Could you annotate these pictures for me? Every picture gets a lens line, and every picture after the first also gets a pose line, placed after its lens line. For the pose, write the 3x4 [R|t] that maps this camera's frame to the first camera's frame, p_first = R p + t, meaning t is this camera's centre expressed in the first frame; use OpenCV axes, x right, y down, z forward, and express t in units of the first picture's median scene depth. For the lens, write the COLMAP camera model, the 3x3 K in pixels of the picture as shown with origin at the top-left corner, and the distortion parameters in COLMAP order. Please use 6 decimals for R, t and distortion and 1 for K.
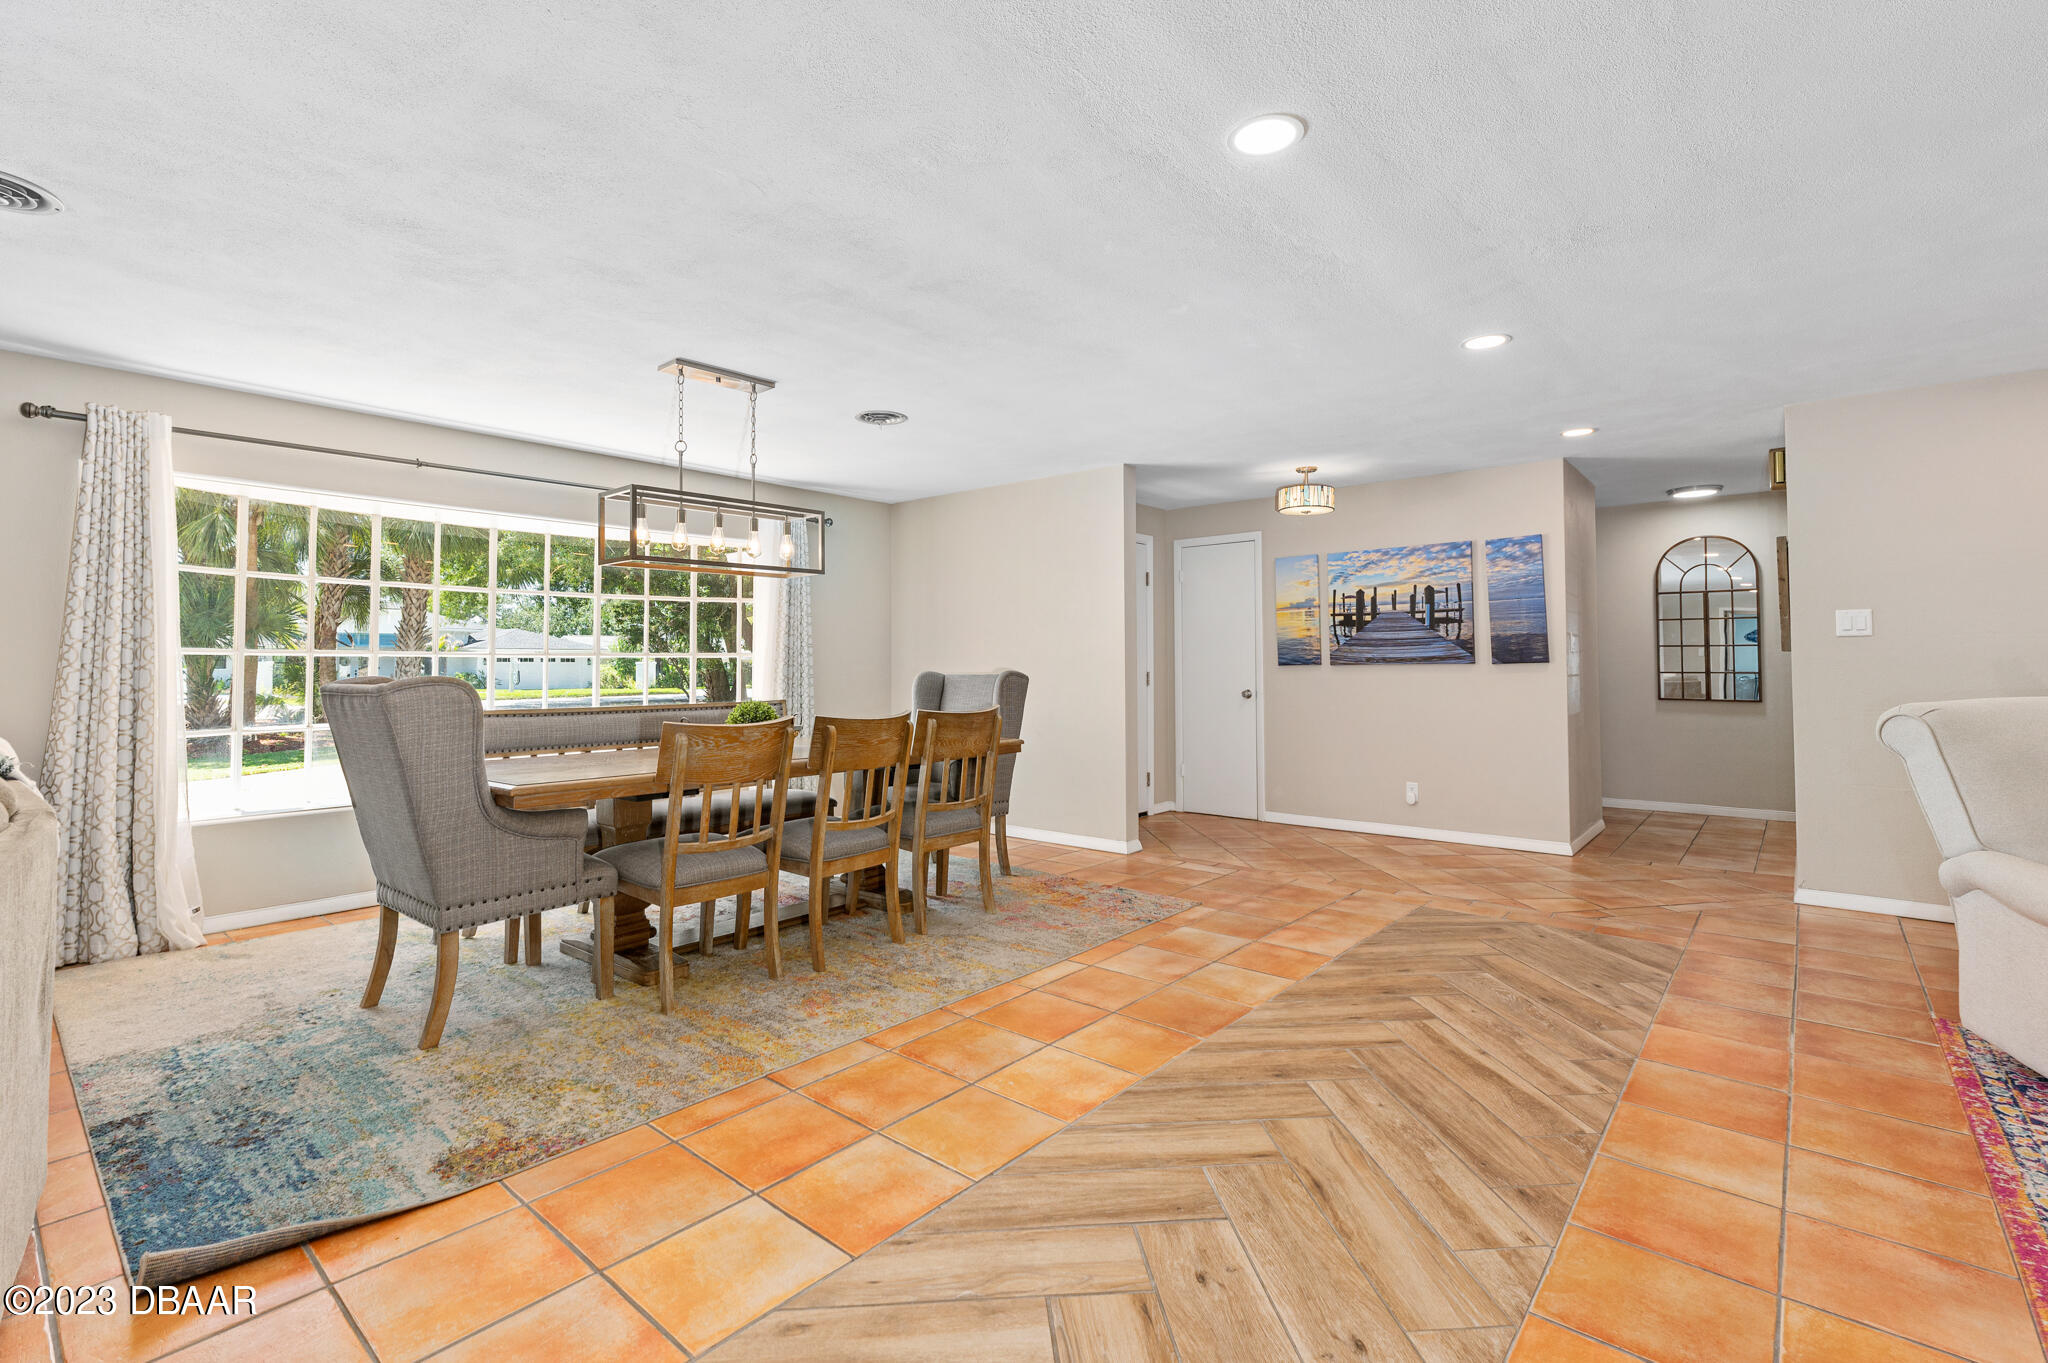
lens RADIAL K [[912.3, 0, 1026.0], [0, 912.3, 637.5], [0, 0, 1]] dist [0.001840, 0.000481]
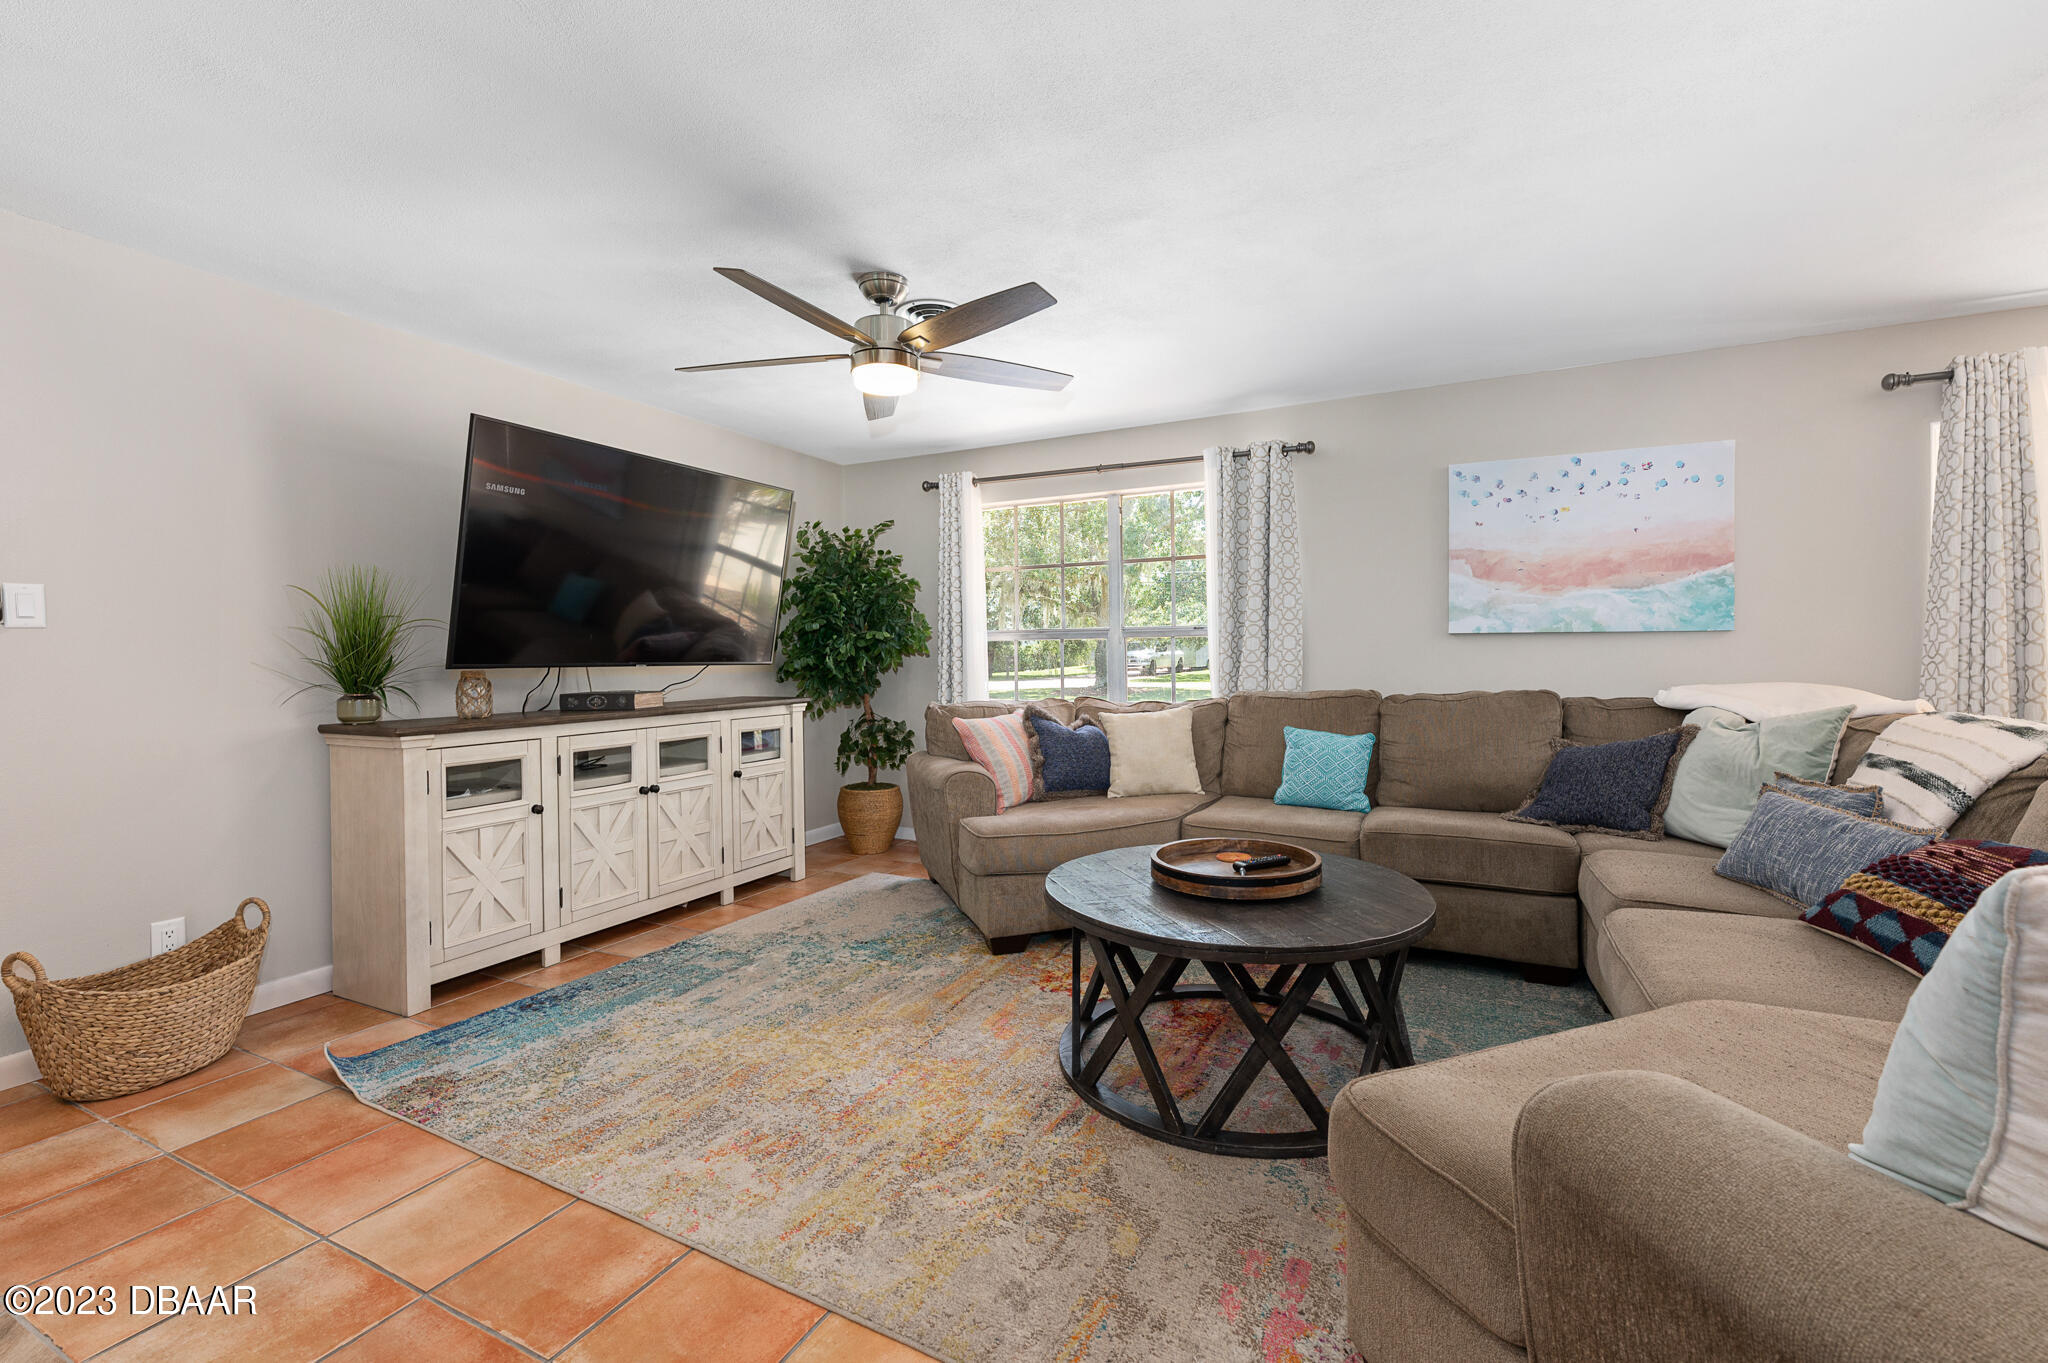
lens RADIAL K [[841.3, 0, 1024.3], [0, 841.3, 671.7], [0, 0, 1]] dist [0.002386, -0.000113]
pose [[0.255272, 0.022627, -0.966605, -0.428366], [0.039738, 0.998636, 0.033871, -0.004573], [0.966052, -0.047057, 0.254024, -0.140053]]
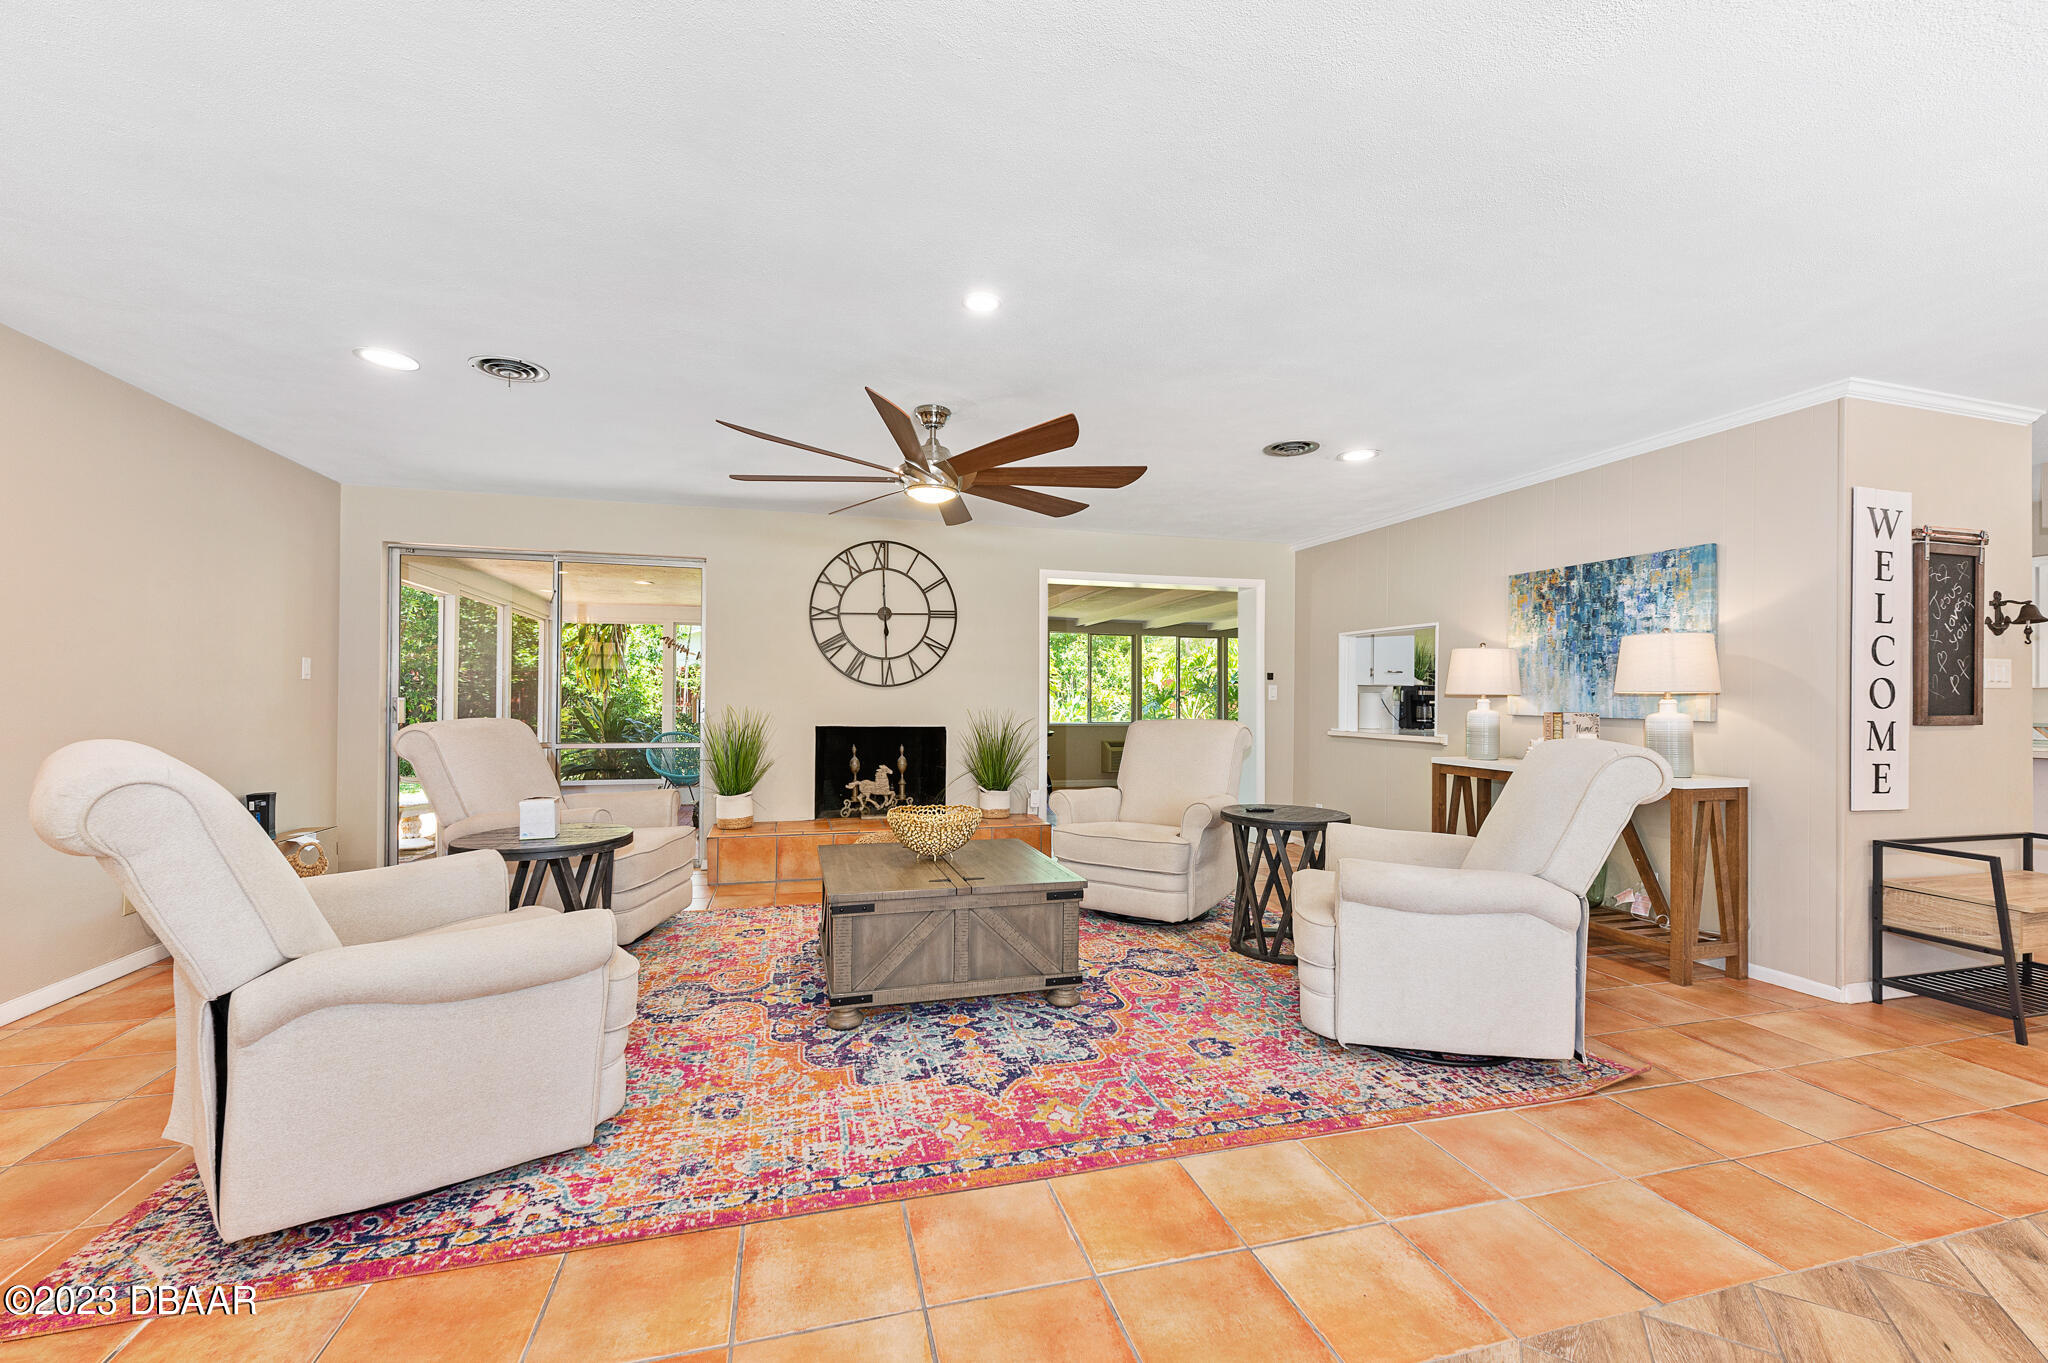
lens RADIAL K [[841.3, 0, 995.3], [0, 841.3, 691.0], [0, 0, 1]] dist [0.002386, -0.000113]
pose [[-0.826198, -0.000818, 0.563380, 0.163843], [-0.023850, 0.999153, -0.033525, 0.025884], [-0.562875, -0.041135, -0.825518, 0.884140]]
